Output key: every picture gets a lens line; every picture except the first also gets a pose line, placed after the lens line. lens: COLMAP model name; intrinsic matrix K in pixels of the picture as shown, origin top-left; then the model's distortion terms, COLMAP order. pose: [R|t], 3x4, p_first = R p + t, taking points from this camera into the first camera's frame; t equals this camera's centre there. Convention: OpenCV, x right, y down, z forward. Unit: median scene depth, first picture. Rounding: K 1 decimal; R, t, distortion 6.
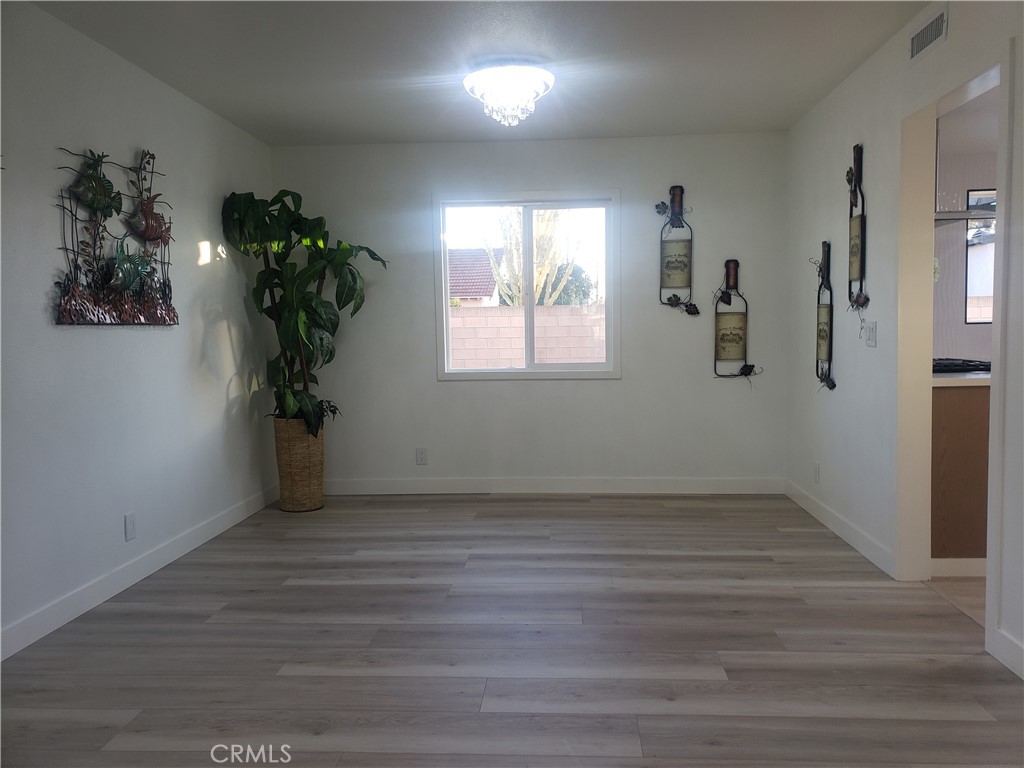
lens RADIAL K [[799.0, 0, 521.4], [0, 799.0, 380.7], [0, 0, 1]] dist [0.039792, -0.035722]
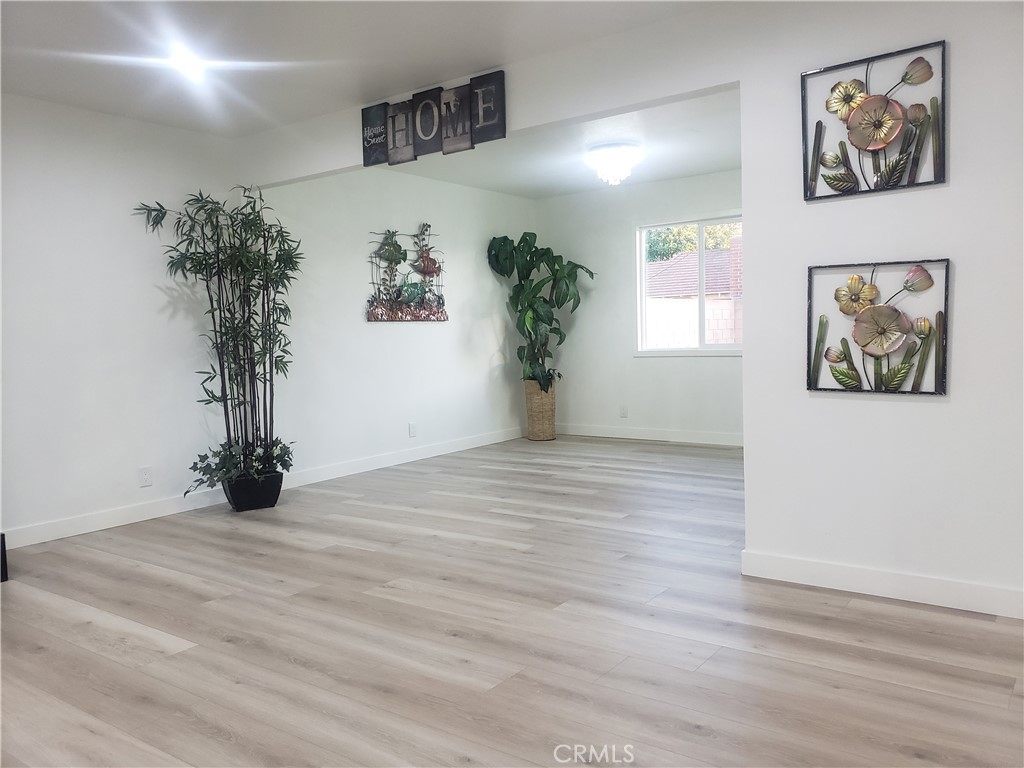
lens RADIAL K [[799.0, 0, 548.3], [0, 799.0, 389.3], [0, 0, 1]] dist [0.039792, -0.035722]
pose [[0.848285, 0.028275, -0.528784, 0.600662], [-0.016679, 0.999505, 0.026689, 0.025812], [0.529277, -0.013820, 0.848337, -0.311057]]
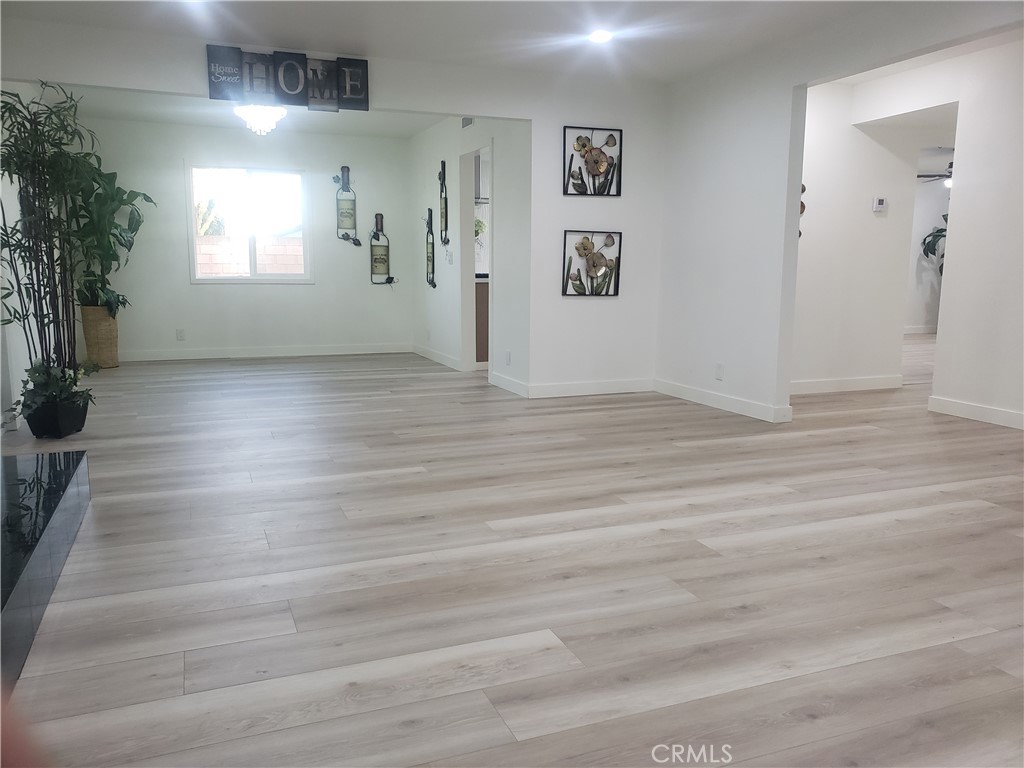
lens RADIAL K [[799.0, 0, 521.7], [0, 799.0, 389.7], [0, 0, 1]] dist [0.039792, -0.035722]
pose [[0.900109, -0.046143, 0.433215, -0.252940], [0.007007, 0.995780, 0.091507, 0.077365], [-0.435609, -0.079331, 0.896633, -0.788626]]
